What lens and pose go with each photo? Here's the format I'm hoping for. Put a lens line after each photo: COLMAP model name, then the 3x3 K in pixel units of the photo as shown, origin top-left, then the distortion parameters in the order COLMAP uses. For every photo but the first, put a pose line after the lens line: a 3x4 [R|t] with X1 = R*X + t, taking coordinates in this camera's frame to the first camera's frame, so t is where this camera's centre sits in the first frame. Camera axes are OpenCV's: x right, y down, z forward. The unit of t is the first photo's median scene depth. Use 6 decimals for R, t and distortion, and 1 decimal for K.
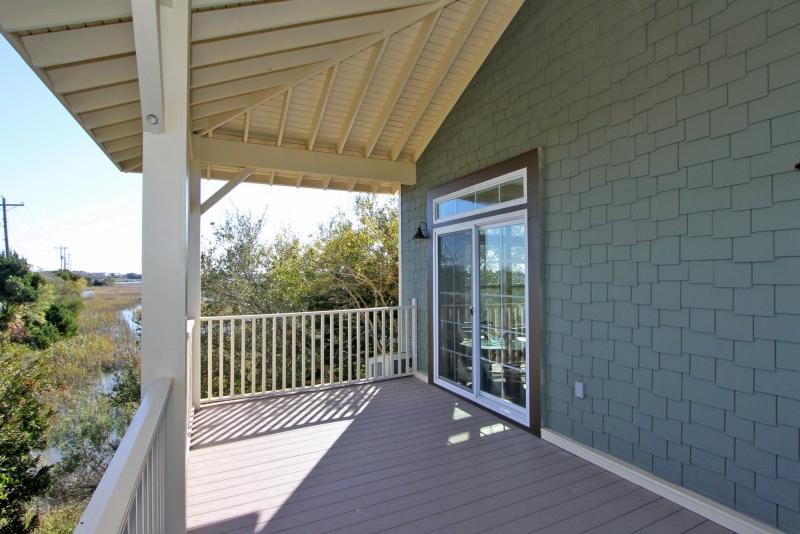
lens RADIAL K [[417.9, 0, 400.7], [0, 417.9, 265.1], [0, 0, 1]] dist [-0.002733, -0.000471]
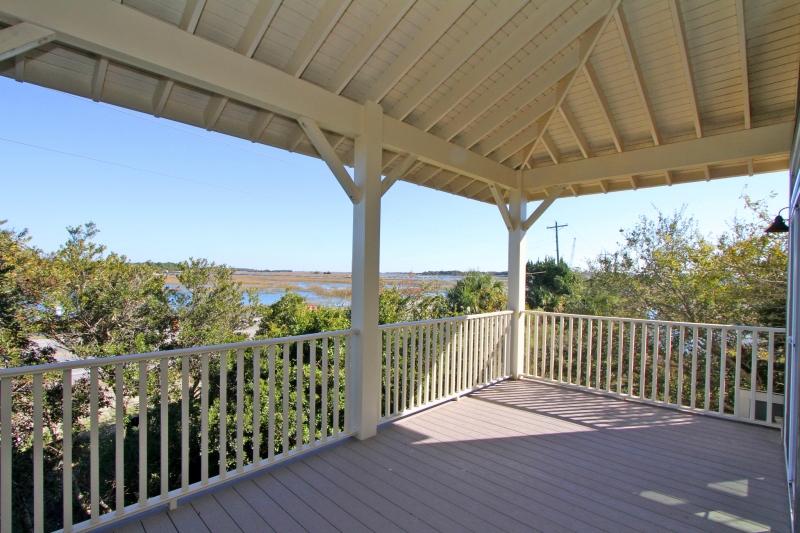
lens RADIAL K [[367.8, 0, 398.8], [0, 367.8, 273.5], [0, 0, 1]] dist [-0.018611, -0.000296]
pose [[0.341976, 0.015426, -0.939582, 0.443384], [-0.001120, 0.999871, 0.016008, -0.005330], [0.939708, -0.004422, 0.341950, 0.242002]]
